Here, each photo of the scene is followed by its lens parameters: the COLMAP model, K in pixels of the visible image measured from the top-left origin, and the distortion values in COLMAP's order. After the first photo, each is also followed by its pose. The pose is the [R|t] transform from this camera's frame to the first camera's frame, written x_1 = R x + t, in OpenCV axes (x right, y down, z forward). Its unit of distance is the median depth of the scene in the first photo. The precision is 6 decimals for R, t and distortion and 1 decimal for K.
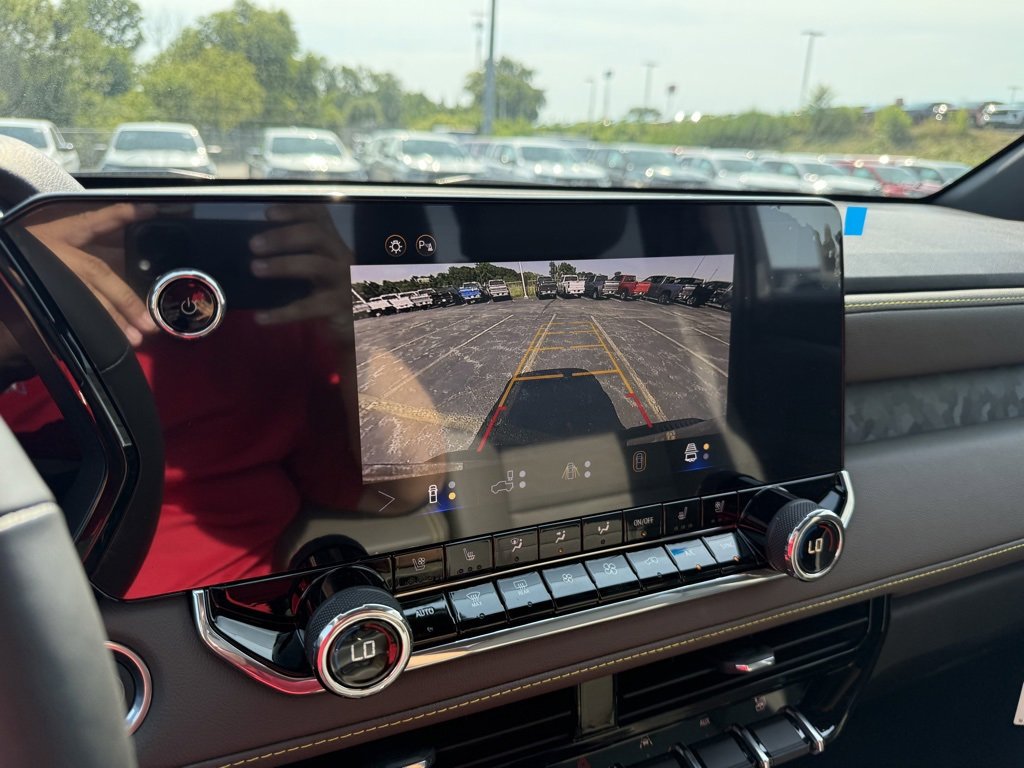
lens RADIAL K [[737.3, 0, 514.0], [0, 737.3, 368.6], [0, 0, 1]] dist [-0.002171, -0.029935]
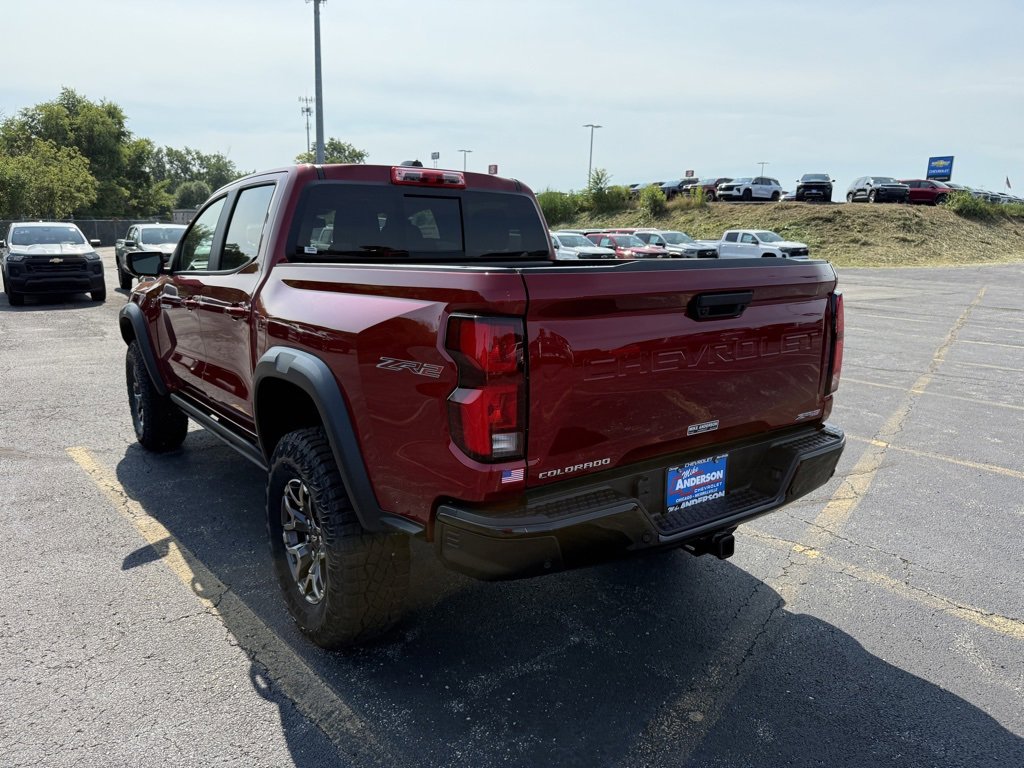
lens RADIAL K [[759.2, 0, 512.0], [0, 759.2, 384.0], [0, 0, 1]] dist [0.012544, -0.002186]
pose [[0.979626, -0.069456, 0.188437, 0.013528], [0.084086, 0.993941, -0.070782, 0.038797], [-0.182379, 0.085185, 0.979531, -0.151501]]
